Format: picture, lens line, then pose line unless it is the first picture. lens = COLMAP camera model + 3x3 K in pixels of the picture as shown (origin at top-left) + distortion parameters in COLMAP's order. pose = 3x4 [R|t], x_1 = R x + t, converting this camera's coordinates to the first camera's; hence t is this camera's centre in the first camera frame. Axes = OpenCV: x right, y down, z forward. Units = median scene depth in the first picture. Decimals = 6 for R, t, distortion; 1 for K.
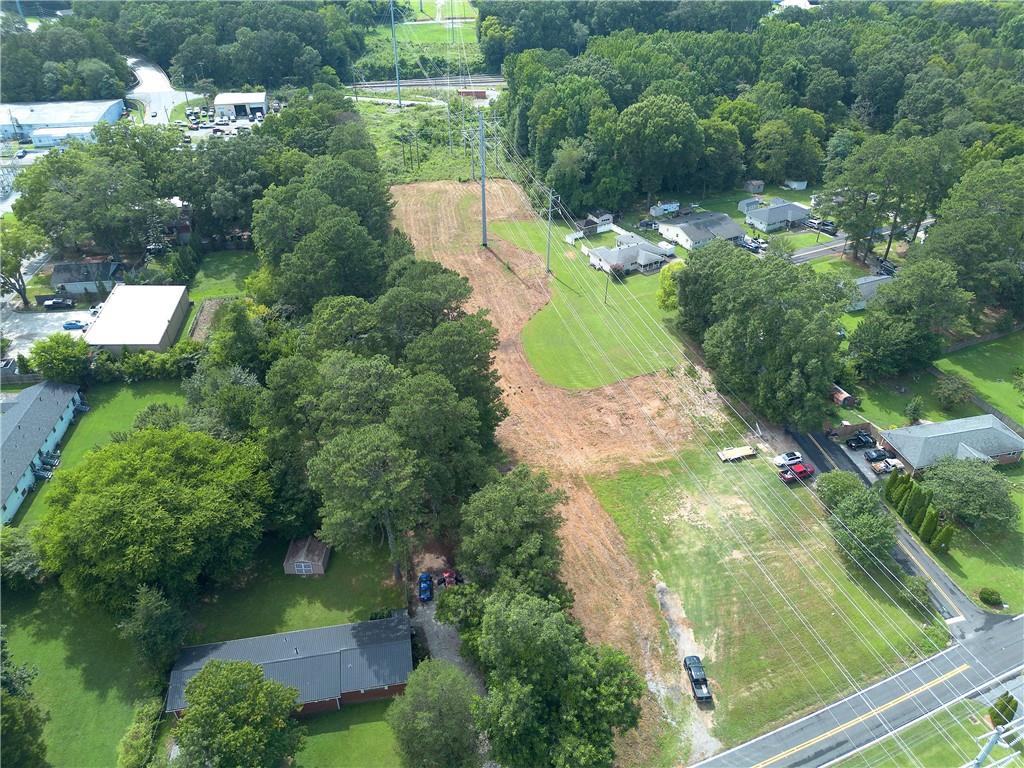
lens RADIAL K [[721.0, 0, 509.2], [0, 721.0, 386.5], [0, 0, 1]] dist [0.049503, -0.031653]
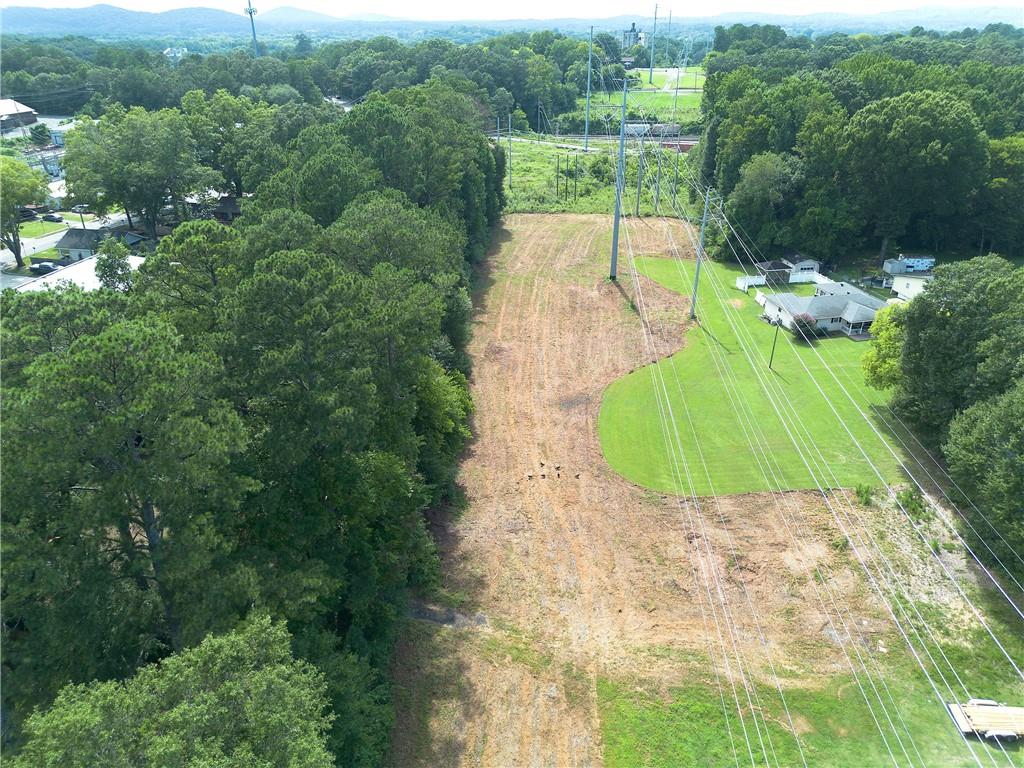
lens RADIAL K [[721.0, 0, 519.4], [0, 721.0, 384.6], [0, 0, 1]] dist [0.049503, -0.031653]
pose [[0.945596, 0.146934, -0.290273, 0.106135], [-0.190783, 0.973132, -0.128903, 0.011960], [0.263534, 0.177270, 0.948222, 0.360424]]
